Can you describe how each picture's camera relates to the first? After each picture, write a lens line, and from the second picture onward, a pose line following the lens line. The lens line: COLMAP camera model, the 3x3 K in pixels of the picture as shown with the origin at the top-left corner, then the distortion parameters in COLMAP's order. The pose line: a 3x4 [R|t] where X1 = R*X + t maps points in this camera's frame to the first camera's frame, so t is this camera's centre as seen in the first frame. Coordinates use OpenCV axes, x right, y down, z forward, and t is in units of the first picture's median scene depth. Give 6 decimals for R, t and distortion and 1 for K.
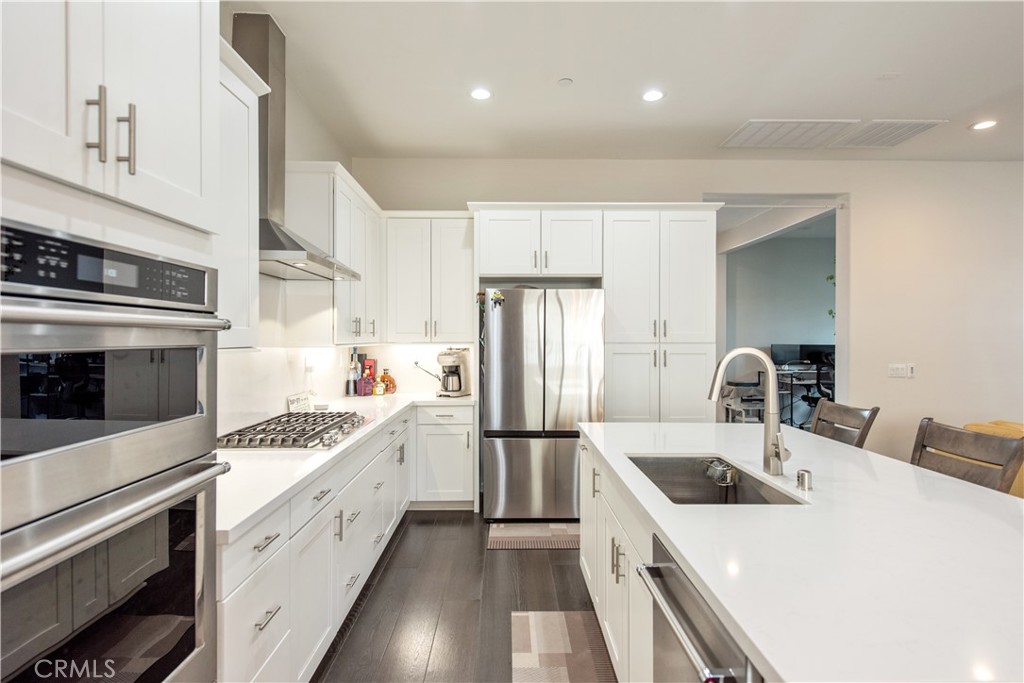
lens RADIAL K [[532.4, 0, 510.2], [0, 532.4, 339.0], [0, 0, 1]] dist [0.005825, 0.000405]
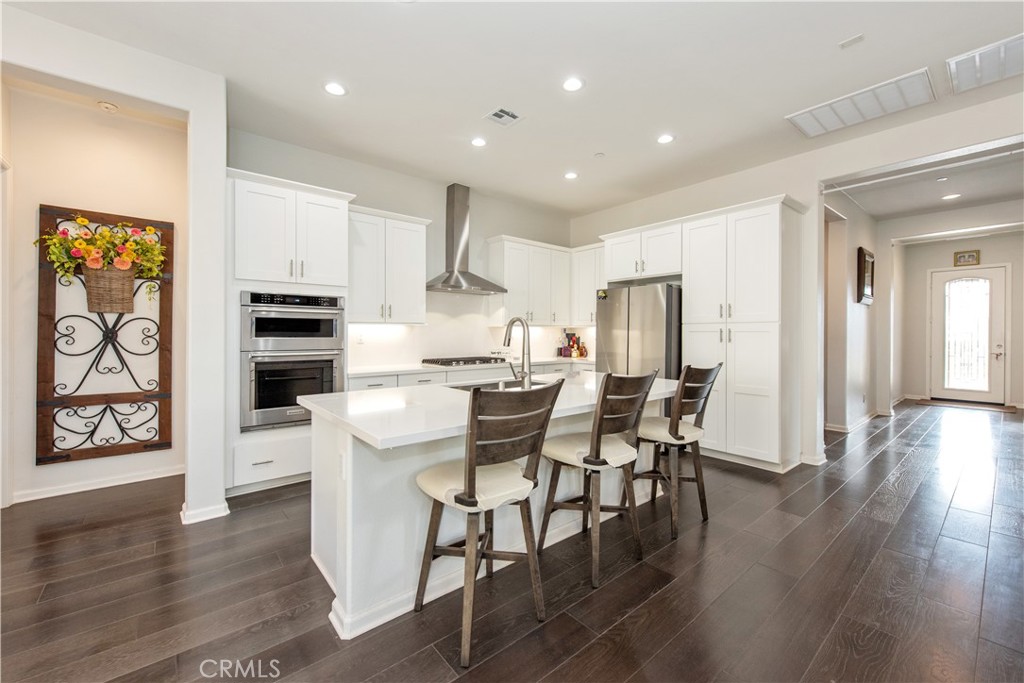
lens RADIAL K [[411.4, 0, 538.5], [0, 411.4, 323.6], [0, 0, 1]] dist [0.014552, -0.002501]
pose [[0.657959, -0.018018, -0.752838, 0.710865], [-0.001213, 0.999687, -0.024986, 0.033704], [0.753053, 0.017353, 0.657731, 0.061468]]
